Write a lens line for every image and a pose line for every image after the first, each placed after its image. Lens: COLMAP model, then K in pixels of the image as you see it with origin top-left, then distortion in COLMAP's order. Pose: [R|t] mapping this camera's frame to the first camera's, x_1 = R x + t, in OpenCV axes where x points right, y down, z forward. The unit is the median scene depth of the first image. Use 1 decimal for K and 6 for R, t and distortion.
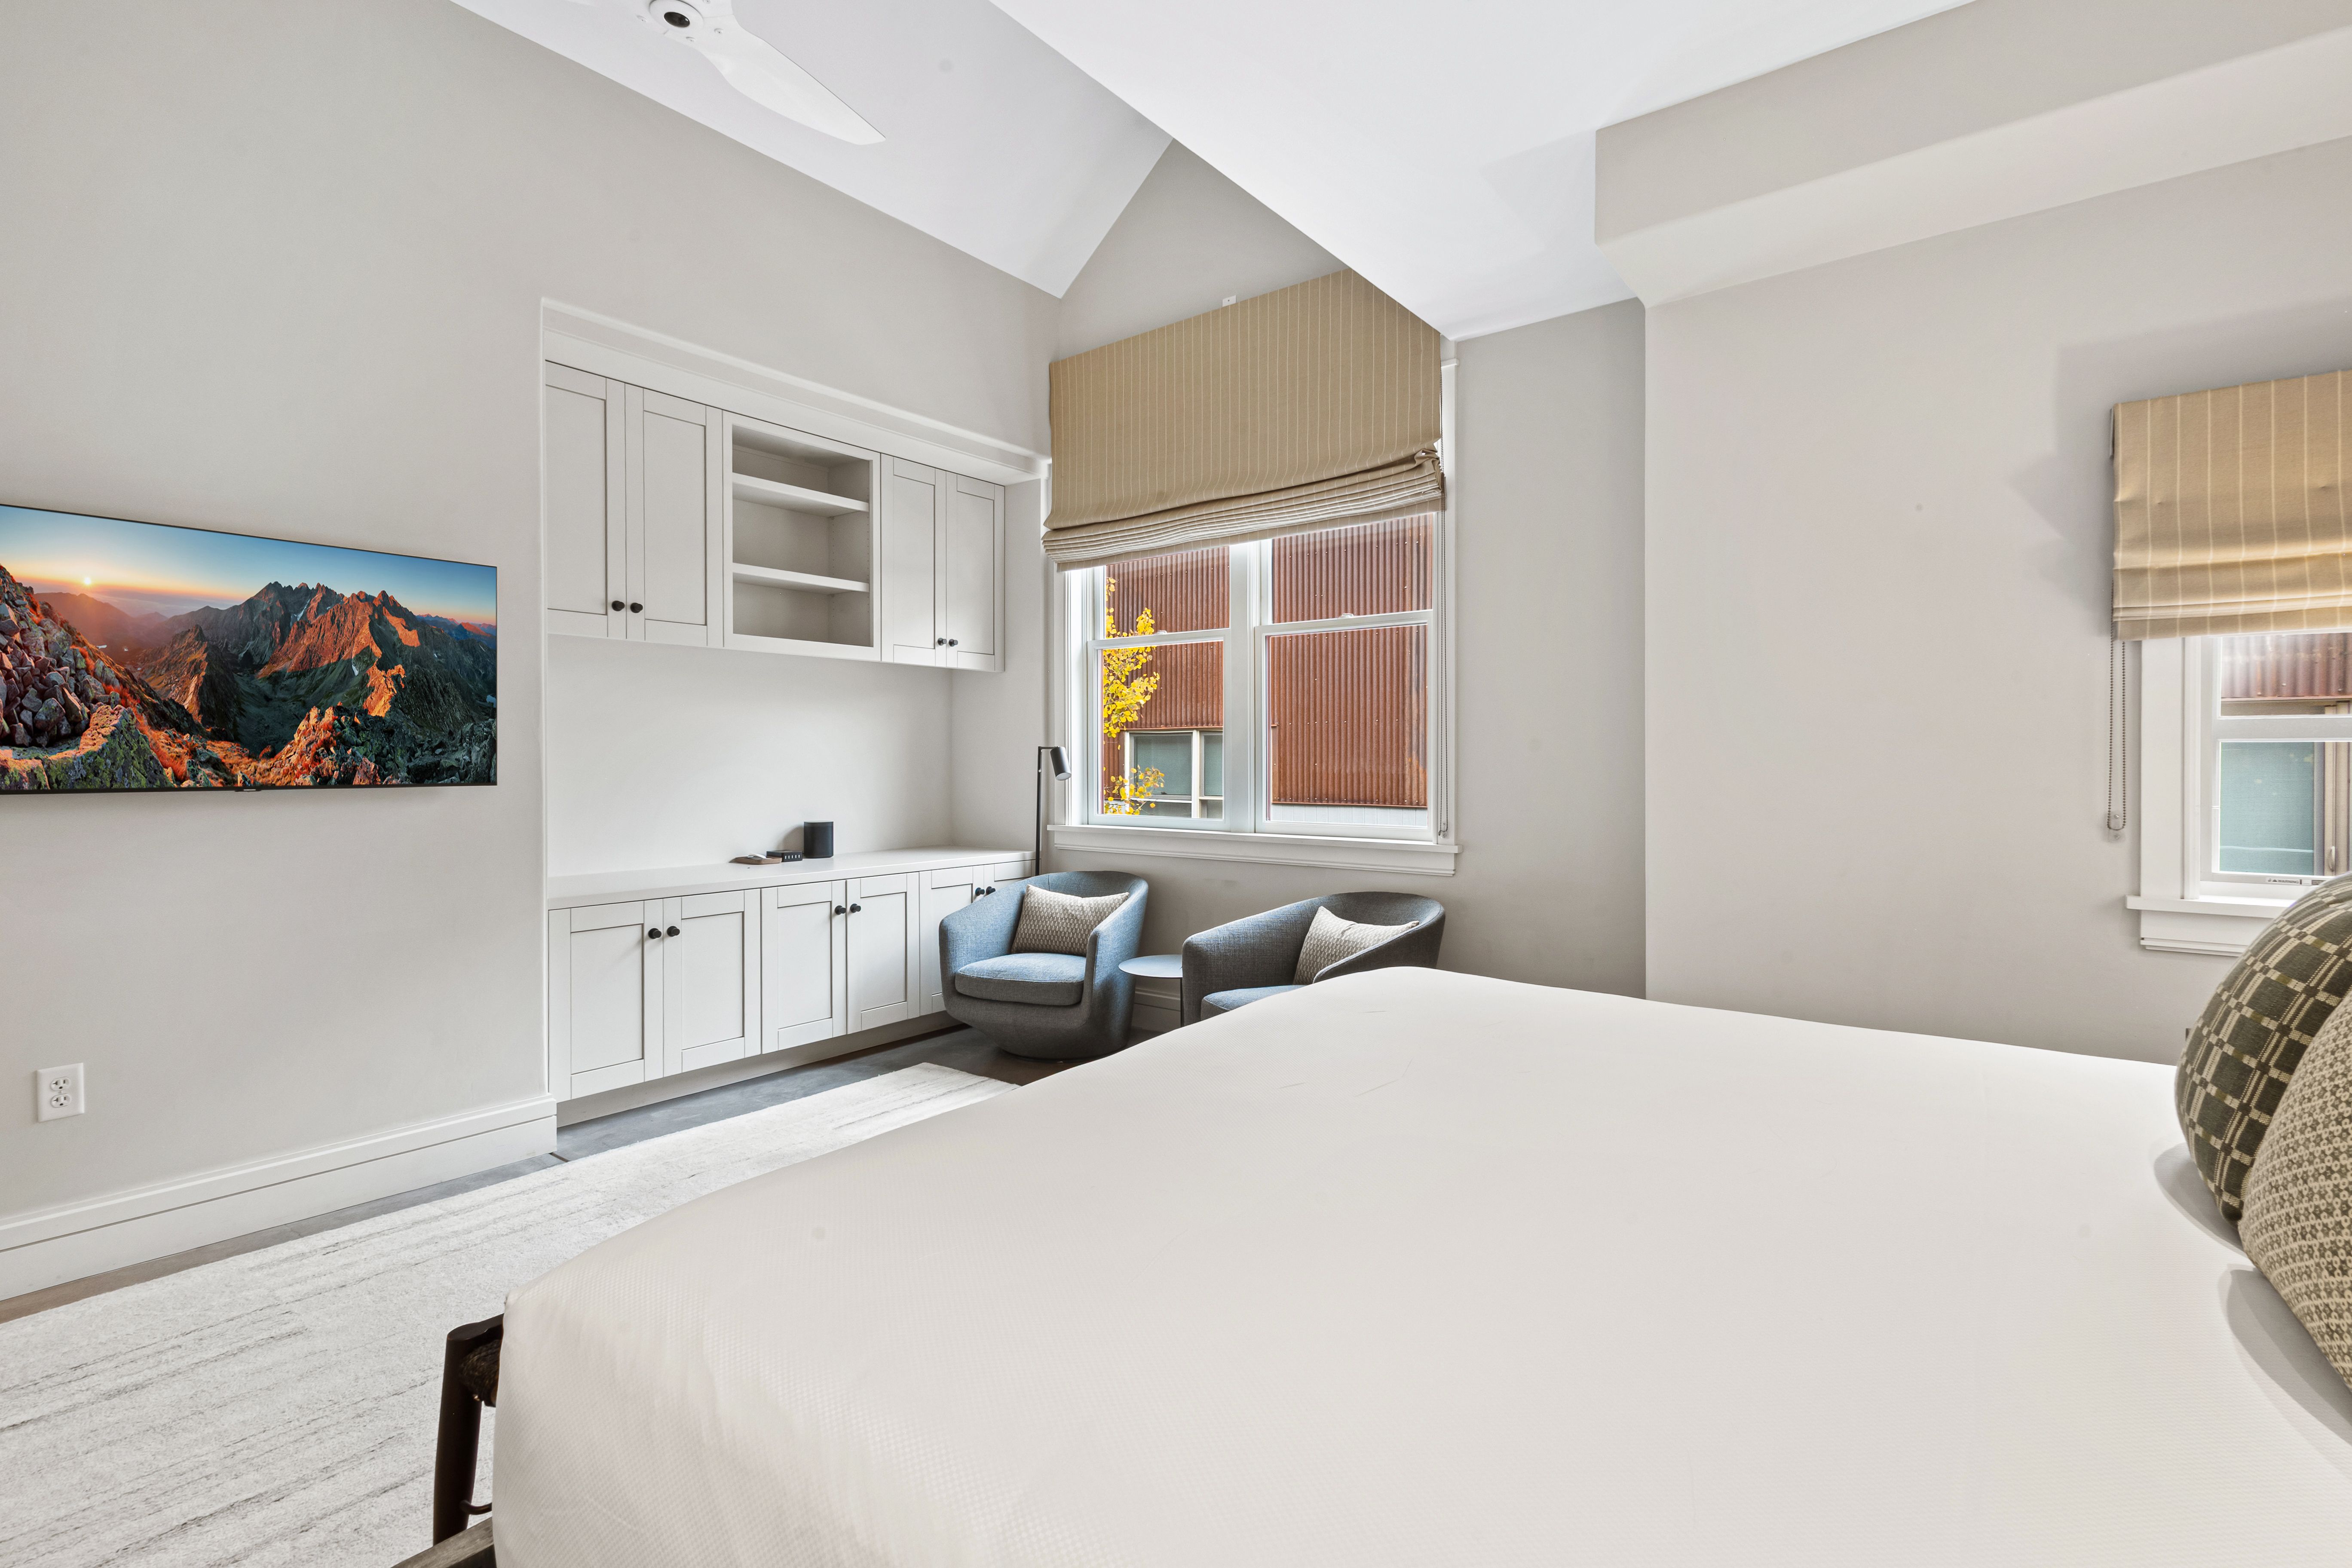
lens RADIAL K [[1087.7, 0, 1123.0], [0, 1087.7, 776.2], [0, 0, 1]] dist [0.008355, -0.004869]
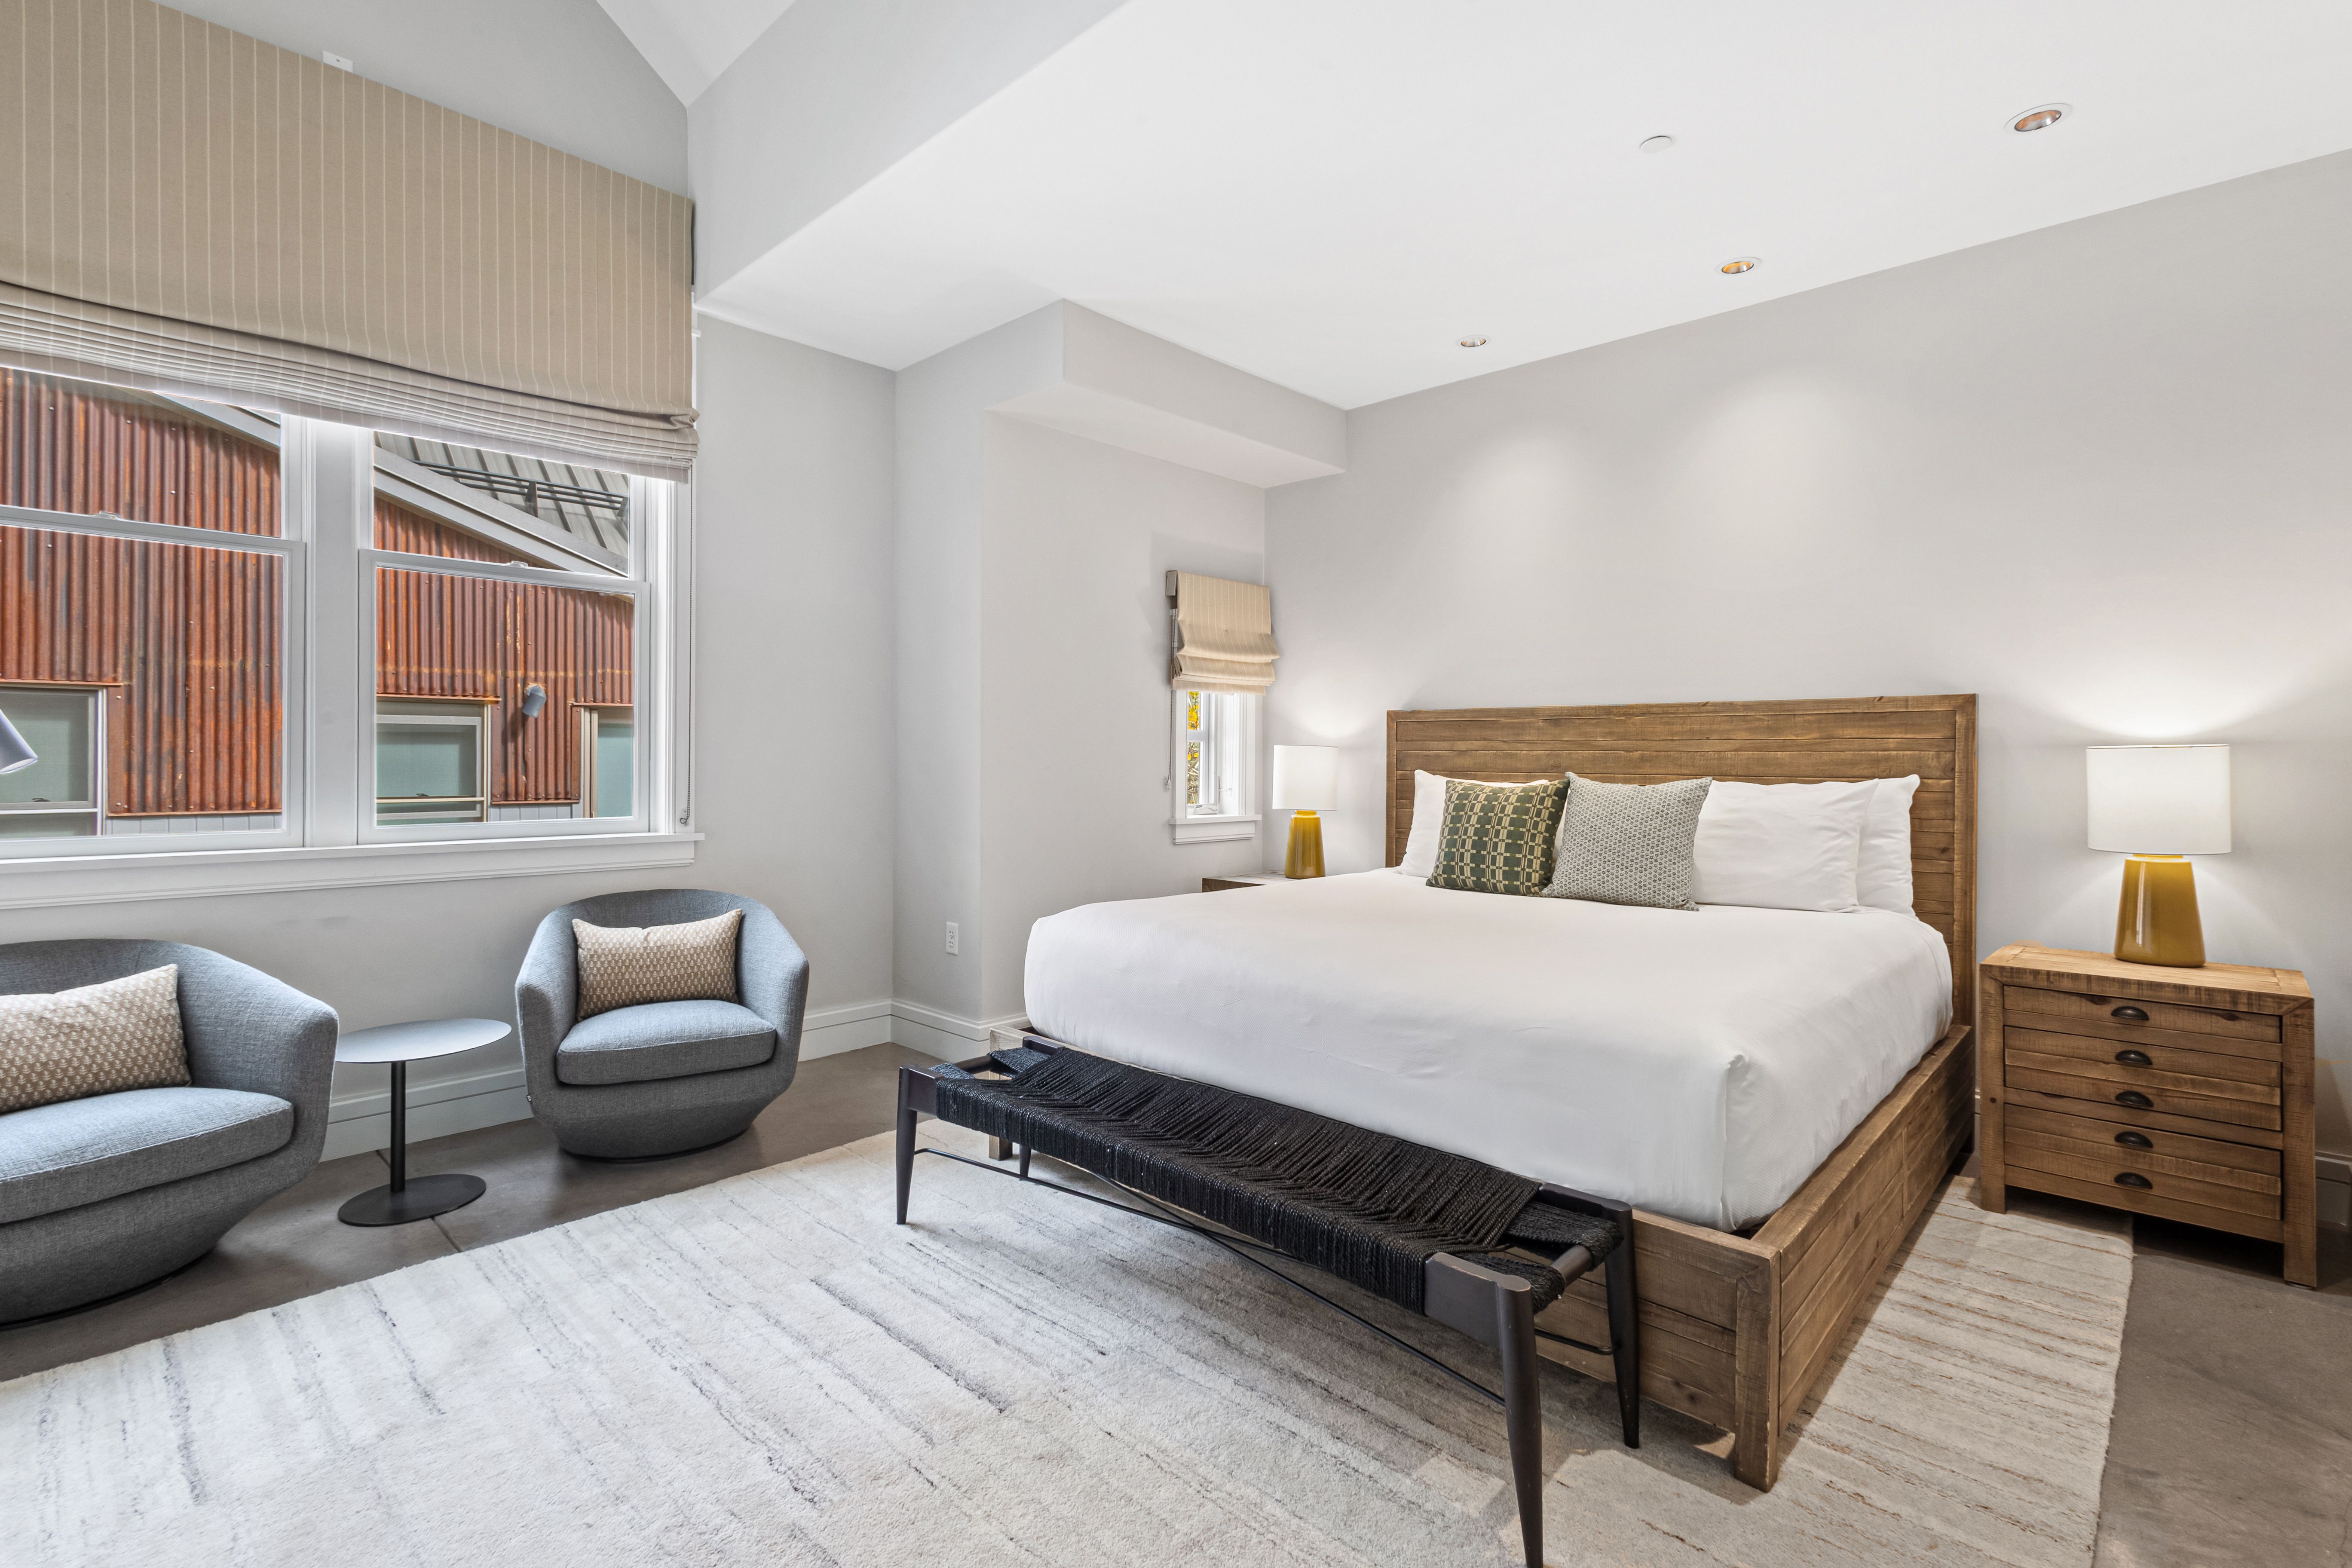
lens RADIAL K [[1087.7, 0, 1199.6], [0, 1087.7, 789.7], [0, 0, 1]] dist [0.008355, -0.004869]
pose [[0.078267, -0.025287, 0.996612, -0.807465], [0.010381, 0.999645, 0.024549, 0.007464], [-0.996878, 0.008424, 0.078502, 0.612428]]
